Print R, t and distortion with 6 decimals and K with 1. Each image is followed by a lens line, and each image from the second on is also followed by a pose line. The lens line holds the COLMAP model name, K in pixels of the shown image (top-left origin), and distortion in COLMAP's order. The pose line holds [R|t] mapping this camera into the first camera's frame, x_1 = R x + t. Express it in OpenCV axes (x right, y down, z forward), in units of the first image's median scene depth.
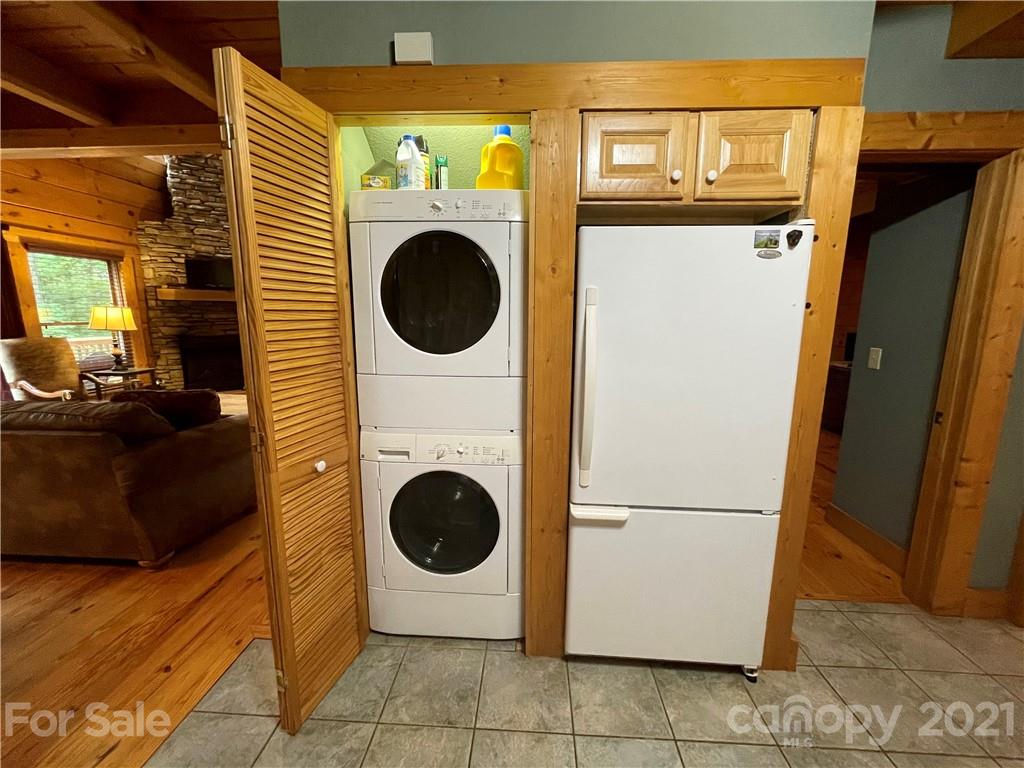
lens RADIAL K [[413.9, 0, 515.1], [0, 413.9, 384.2], [0, 0, 1]] dist [-0.002639, 0.000355]
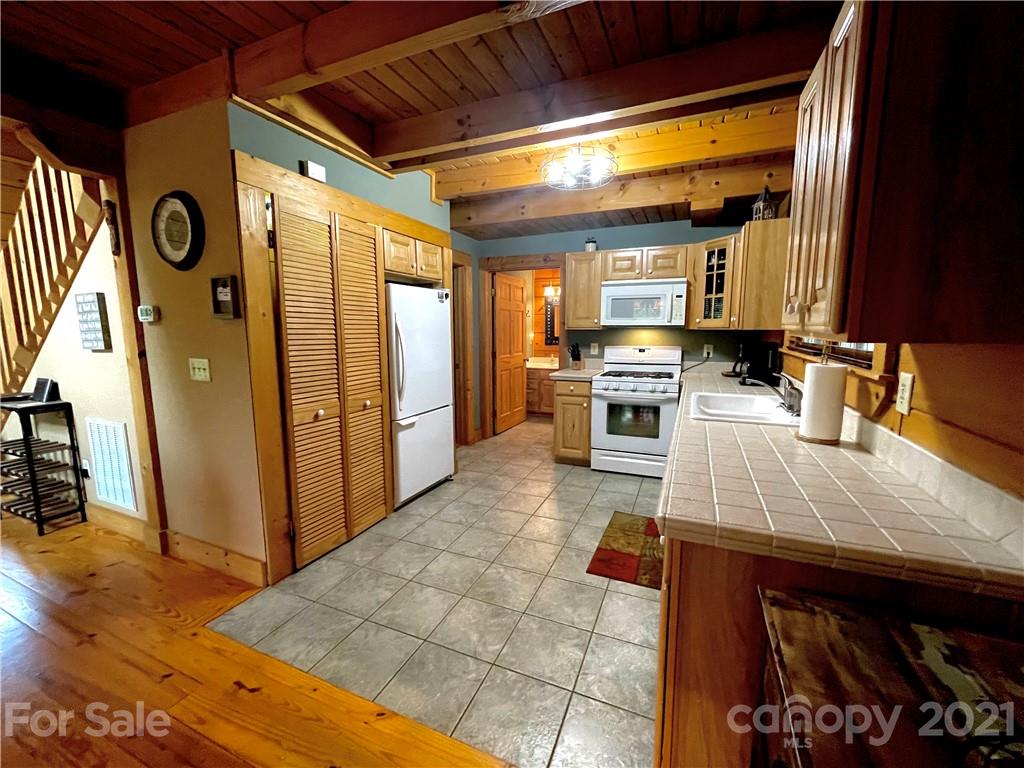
lens RADIAL K [[413.9, 0, 508.9], [0, 413.9, 383.0], [0, 0, 1]] dist [-0.002639, 0.000355]
pose [[0.364722, -0.135000, 0.921278, -0.447151], [0.159475, 0.983870, 0.081038, 0.011796], [-0.917358, 0.117365, 0.380368, -0.080478]]
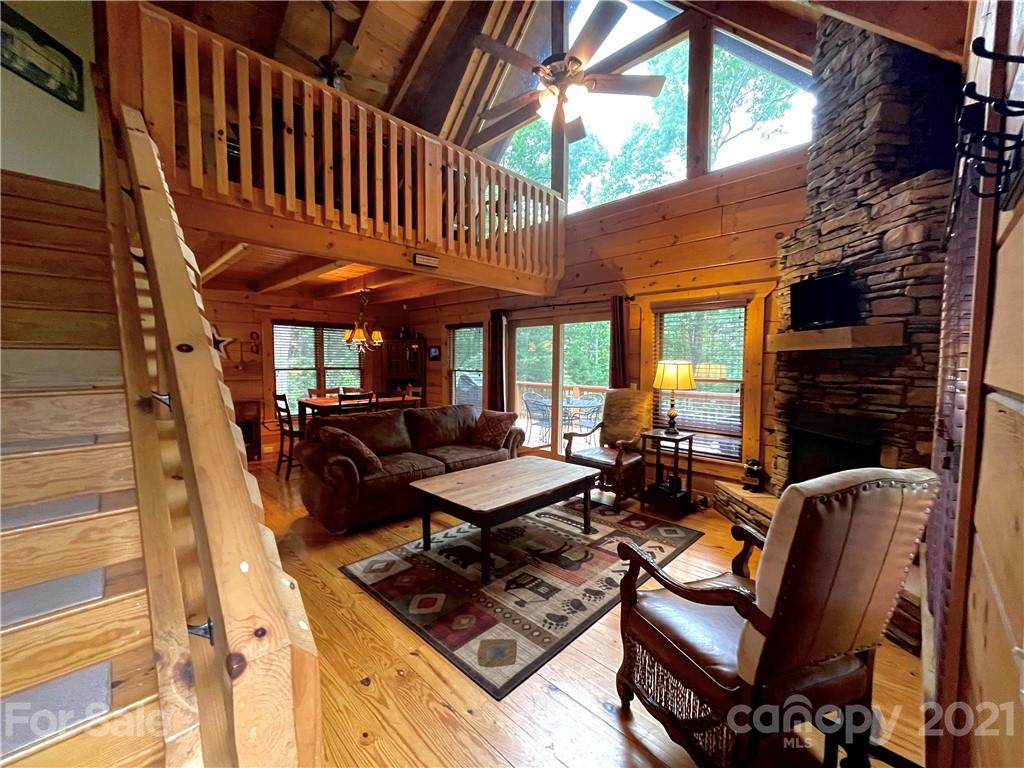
lens RADIAL K [[413.9, 0, 509.9], [0, 413.9, 381.6], [0, 0, 1]] dist [-0.002639, 0.000355]
pose [[-0.665622, 0.030003, -0.745685, -0.062874], [-0.131572, 0.978823, 0.156828, -0.211567], [0.734599, 0.202499, -0.647579, 1.165444]]
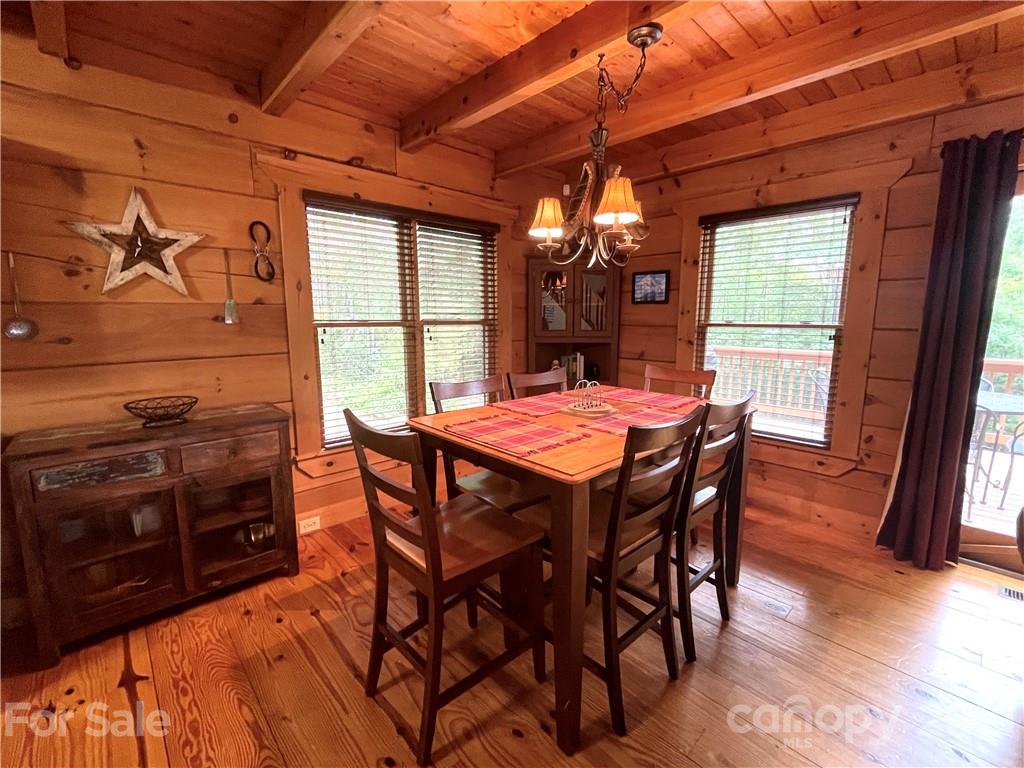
lens RADIAL K [[445.2, 0, 515.9], [0, 445.2, 387.0], [0, 0, 1]] dist [-0.003638, -0.000351]
pose [[-0.694939, 0.108829, -0.710786, -0.306751], [-0.121968, 0.956317, 0.265671, -0.055501], [0.708649, 0.271318, -0.651308, 0.351447]]
